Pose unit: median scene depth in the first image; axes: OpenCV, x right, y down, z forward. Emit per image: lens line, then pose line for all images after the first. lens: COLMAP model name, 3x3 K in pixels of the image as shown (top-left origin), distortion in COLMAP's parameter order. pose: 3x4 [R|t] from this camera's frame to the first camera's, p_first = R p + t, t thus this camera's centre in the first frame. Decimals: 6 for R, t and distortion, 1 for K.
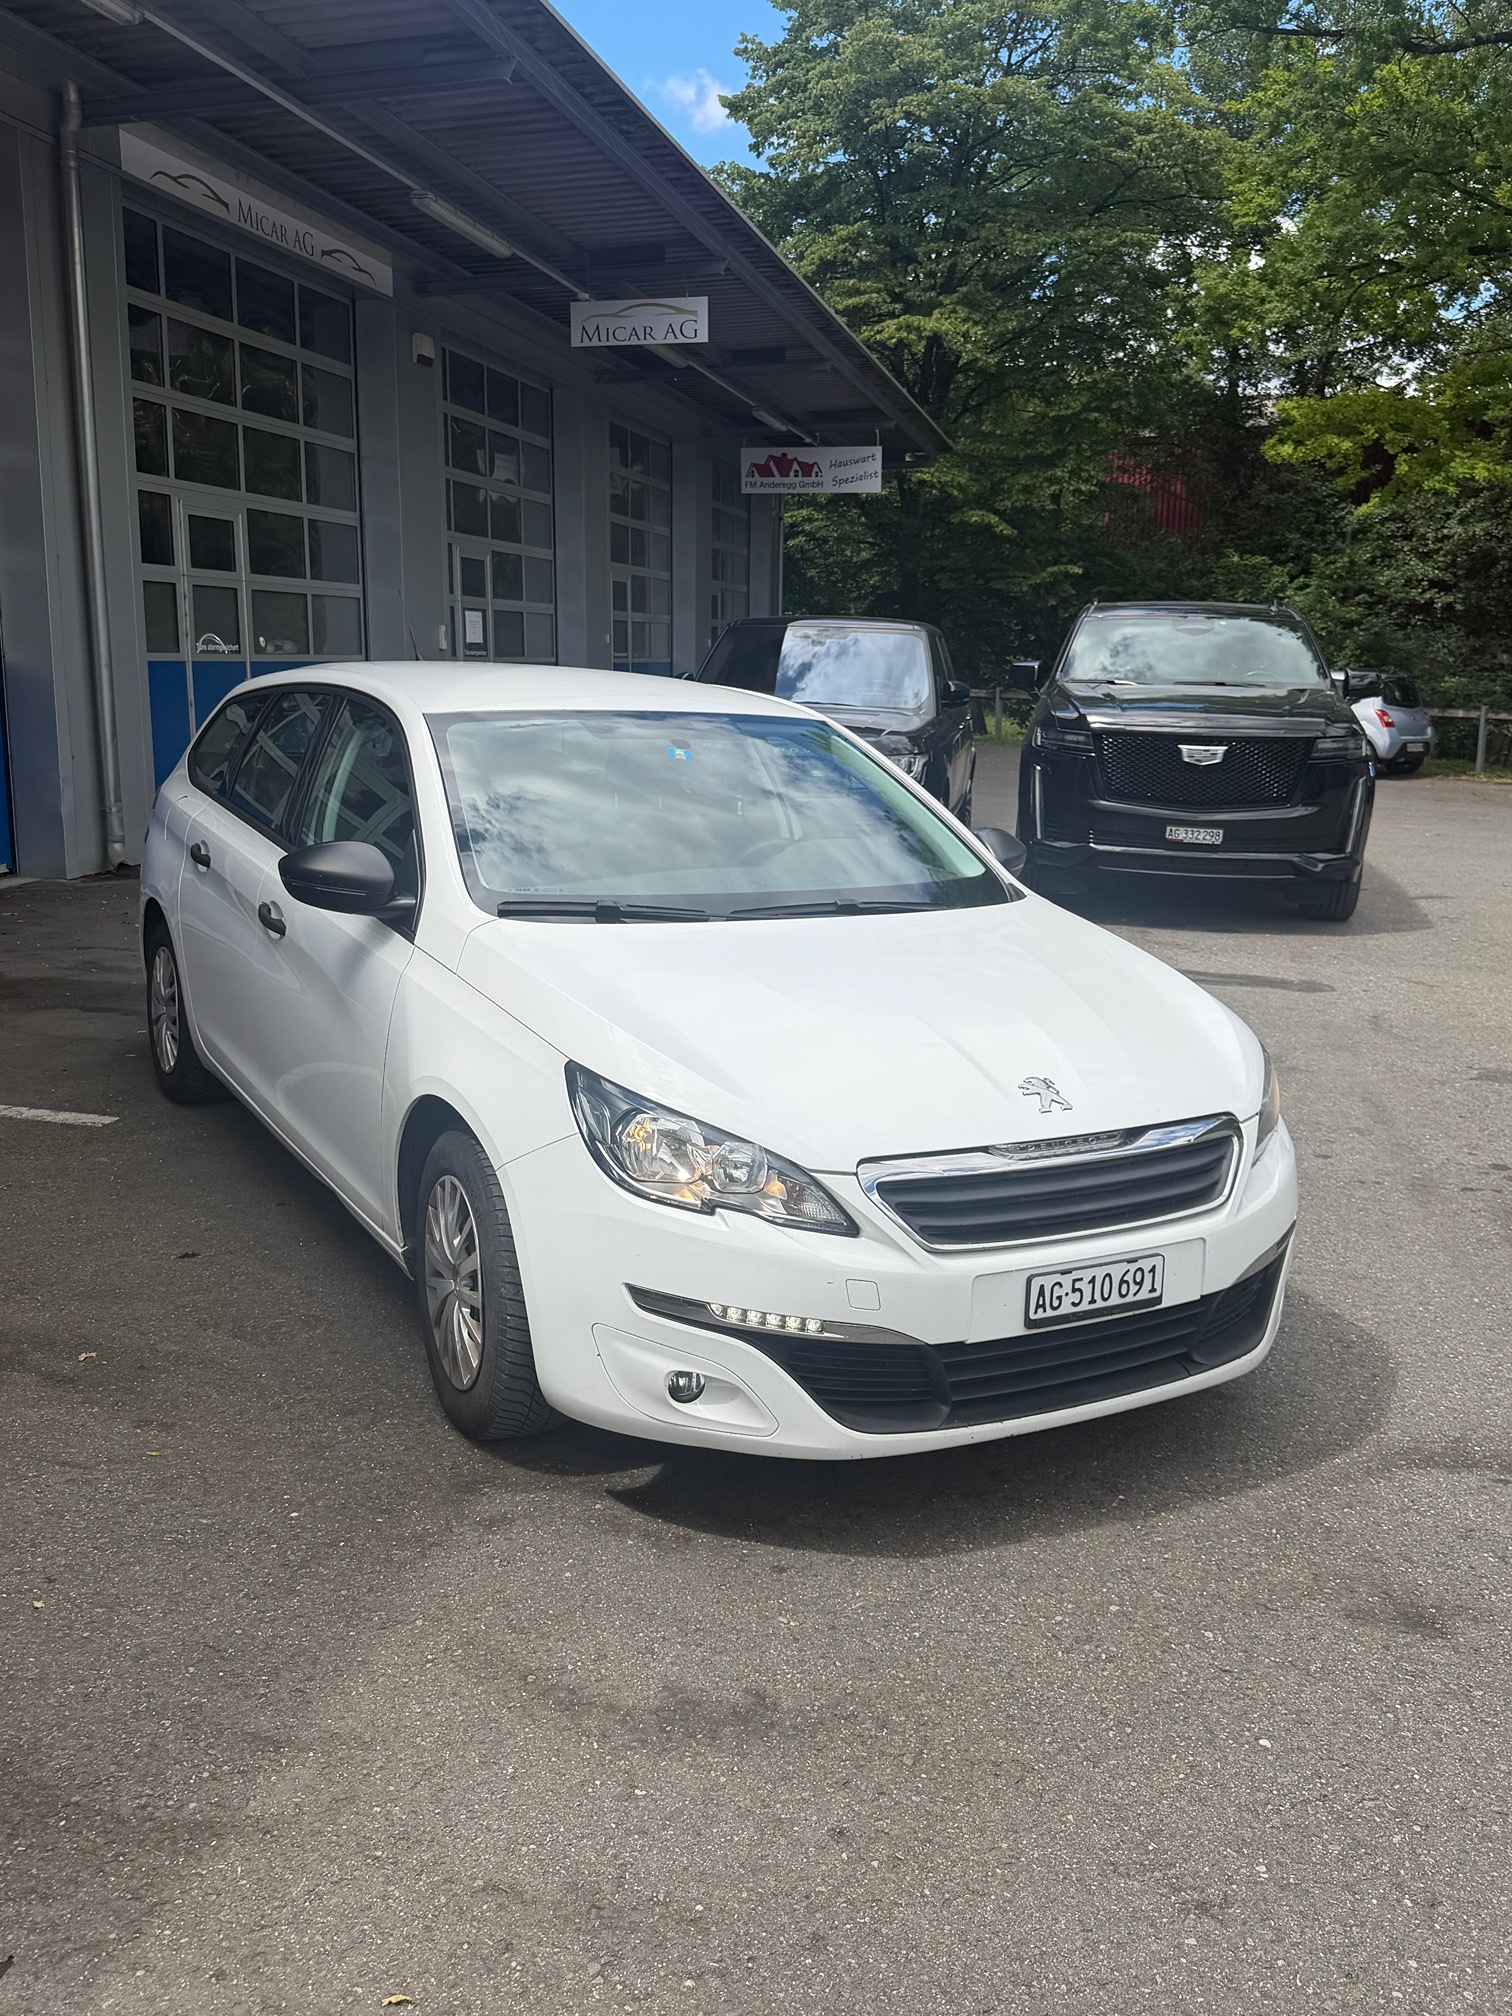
lens RADIAL K [[1729.9, 0, 755.9], [0, 1729.9, 959.8], [0, 0, 1]] dist [0.000996, 0.005623]
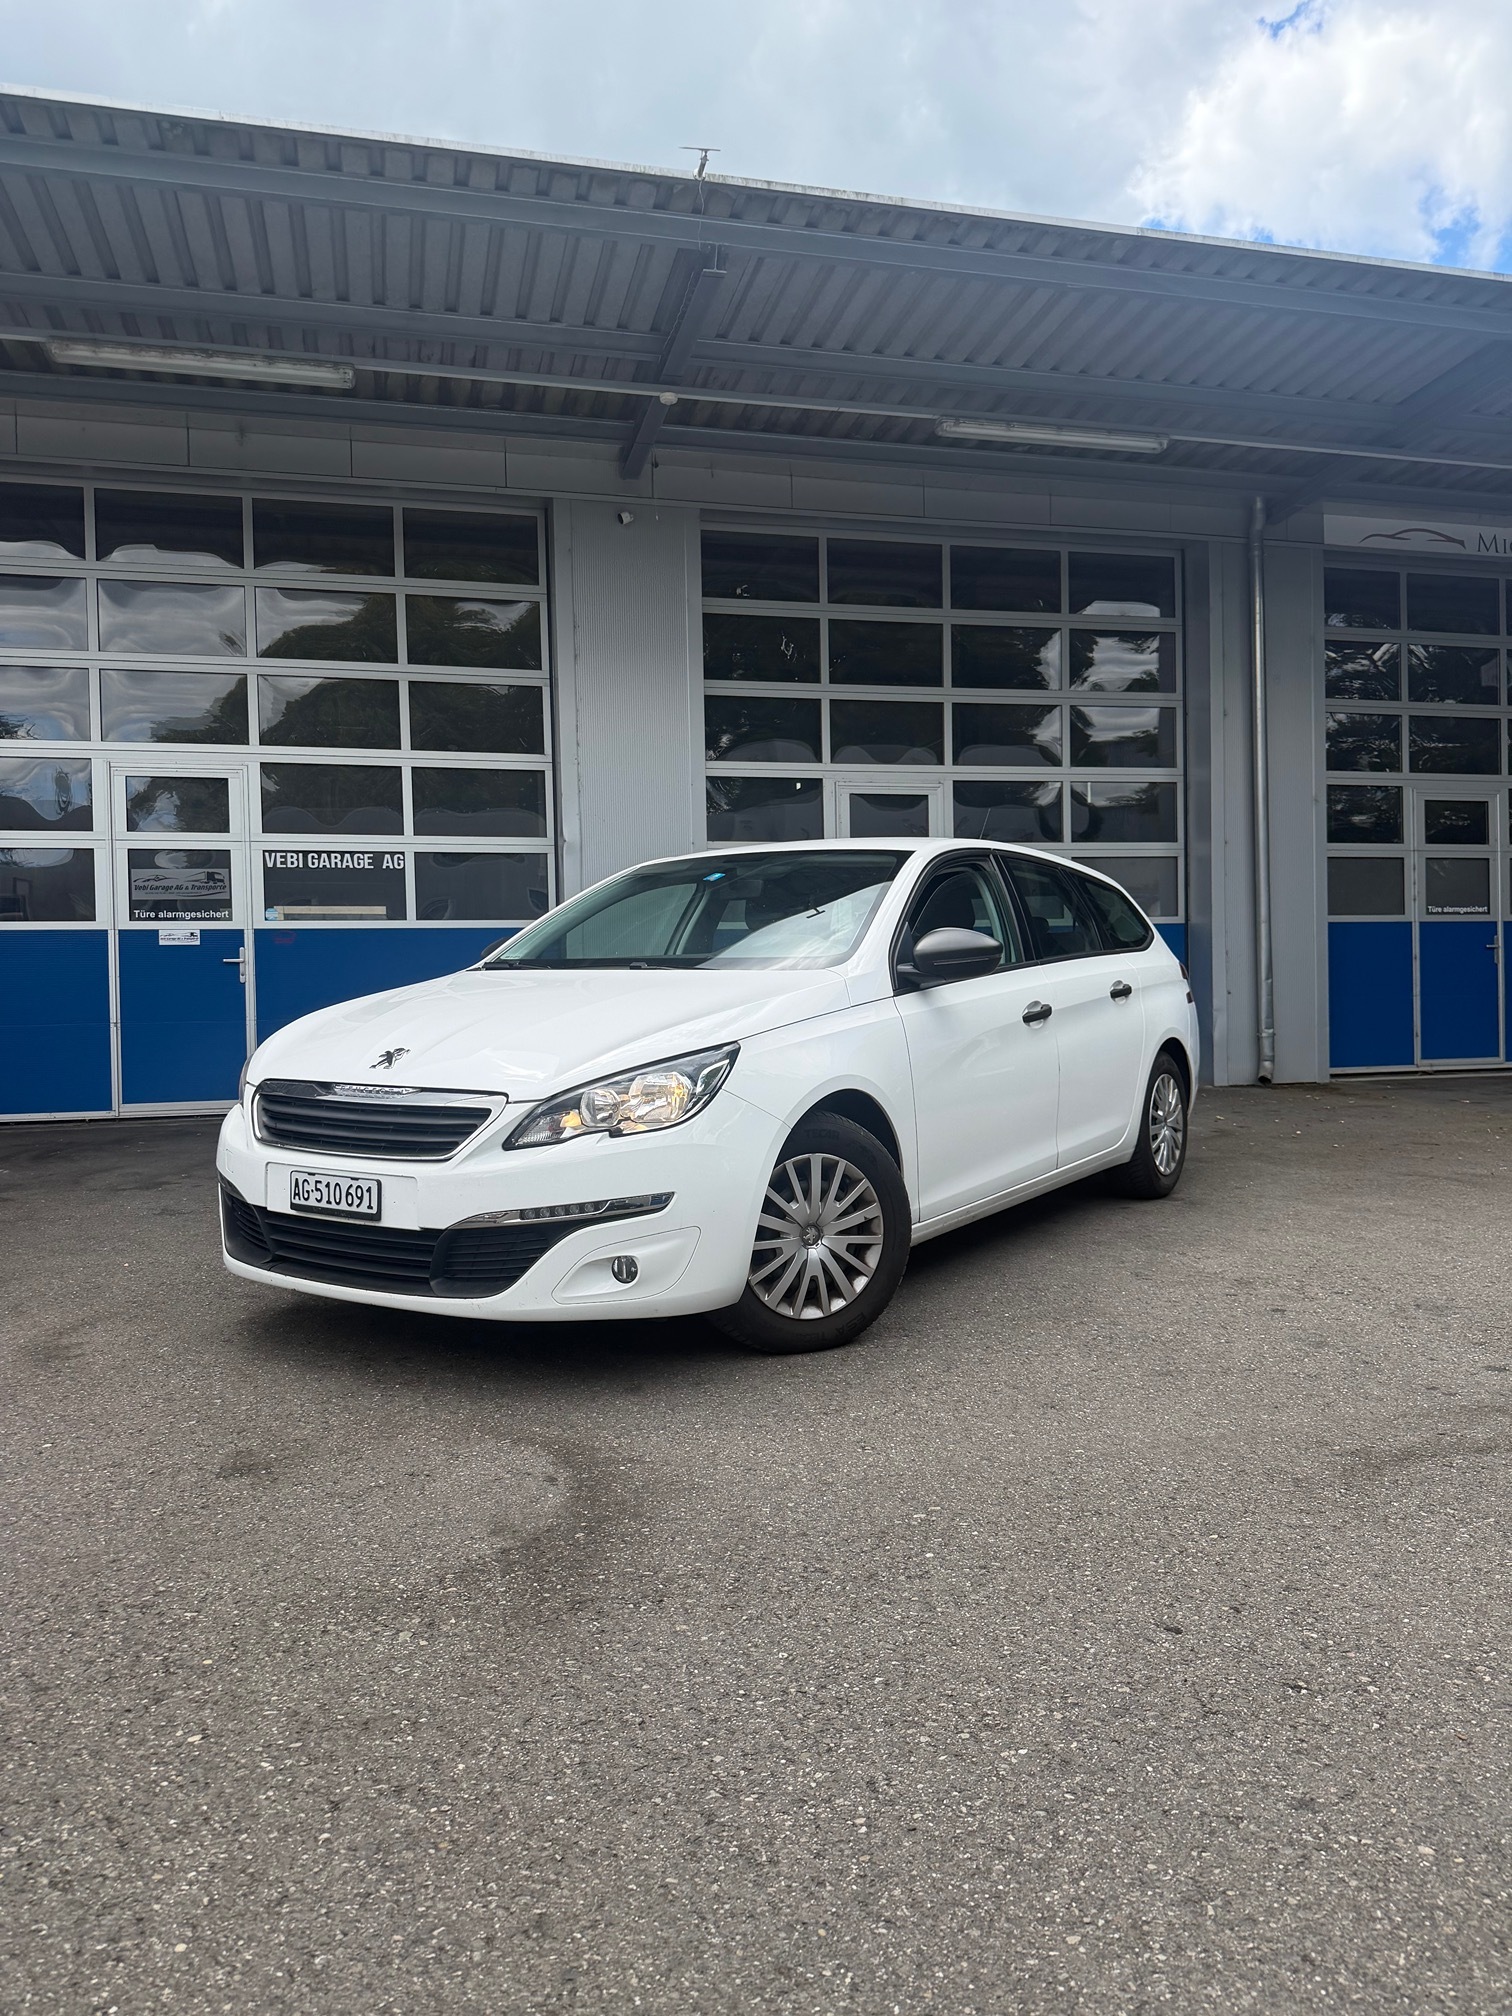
lens RADIAL K [[1408.9, 0, 756.0], [0, 1408.9, 1008.0], [0, 0, 1]] dist [0.001881, -0.076677]
pose [[0.455779, -0.025891, -0.889716, 0.472294], [-0.120066, 0.988653, -0.090277, 0.038678], [0.881958, 0.147971, 0.447498, 0.280689]]
